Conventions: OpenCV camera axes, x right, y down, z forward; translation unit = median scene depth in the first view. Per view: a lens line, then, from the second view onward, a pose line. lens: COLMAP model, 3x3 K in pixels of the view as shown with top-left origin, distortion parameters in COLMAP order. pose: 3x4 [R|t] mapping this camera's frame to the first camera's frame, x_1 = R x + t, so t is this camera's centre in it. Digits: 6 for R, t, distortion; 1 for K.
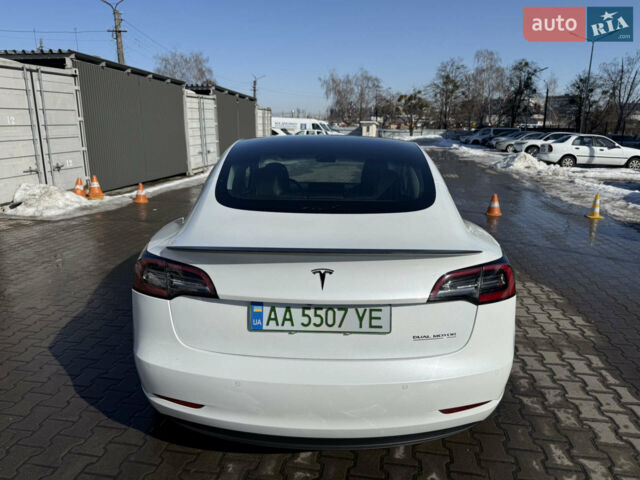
lens RADIAL K [[461.2, 0, 319.2], [0, 461.2, 240.0], [0, 0, 1]] dist [0.018142, -0.021421]
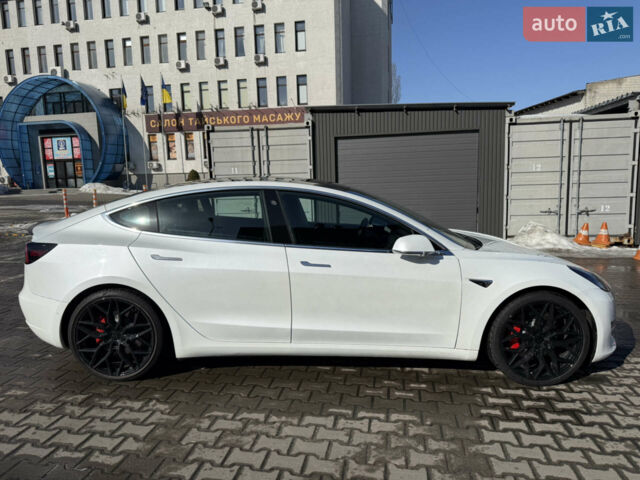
lens RADIAL K [[461.2, 0, 322.3], [0, 461.2, 238.4], [0, 0, 1]] dist [0.018142, -0.021421]
pose [[-0.013947, 0.122063, -0.992424, 0.498825], [-0.224186, 0.966871, 0.122071, -0.102744], [0.974447, 0.224190, 0.013880, 0.478345]]
